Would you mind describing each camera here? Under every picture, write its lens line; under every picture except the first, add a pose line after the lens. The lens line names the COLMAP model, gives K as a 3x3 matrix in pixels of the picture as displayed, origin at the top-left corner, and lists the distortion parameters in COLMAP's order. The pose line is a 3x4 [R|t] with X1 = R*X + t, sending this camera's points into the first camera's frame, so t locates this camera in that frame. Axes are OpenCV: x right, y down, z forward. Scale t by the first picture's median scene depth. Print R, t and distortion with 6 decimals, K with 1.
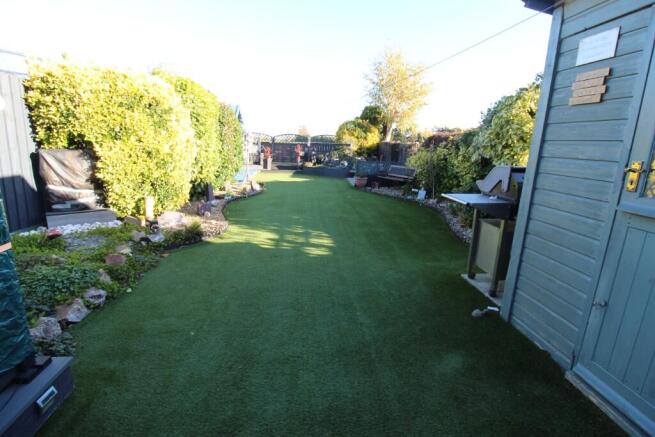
lens RADIAL K [[304.3, 0, 336.6], [0, 304.3, 217.7], [0, 0, 1]] dist [-0.013758, -0.001329]
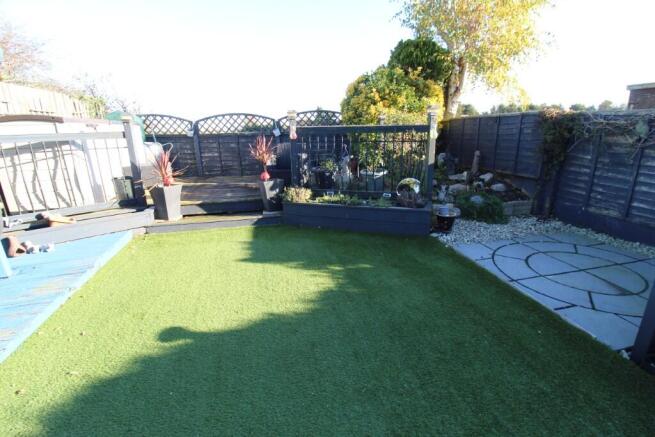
lens RADIAL K [[304.3, 0, 336.6], [0, 304.3, 217.7], [0, 0, 1]] dist [-0.013758, -0.001329]
pose [[0.985901, -0.096956, 0.136380, -0.248932], [0.090767, 0.994571, 0.050898, -0.413590], [-0.140574, -0.037802, 0.989348, 1.677549]]
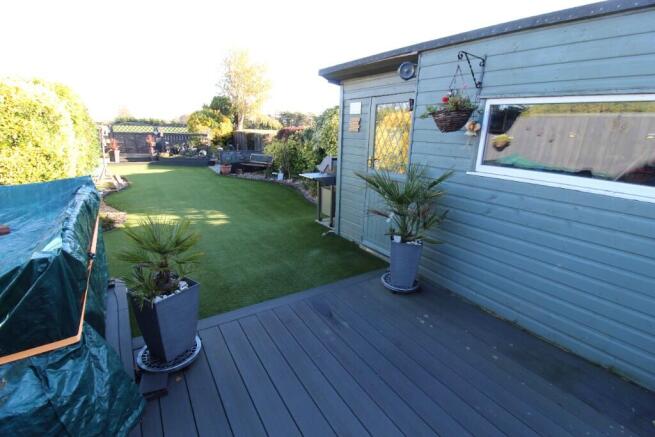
lens RADIAL K [[304.3, 0, 336.6], [0, 304.3, 217.7], [0, 0, 1]] dist [-0.013758, -0.001329]
pose [[0.884648, -0.132922, 0.446910, -0.159750], [0.109041, 0.990903, 0.078876, 0.031710], [-0.453329, -0.021046, 0.891095, -0.380654]]
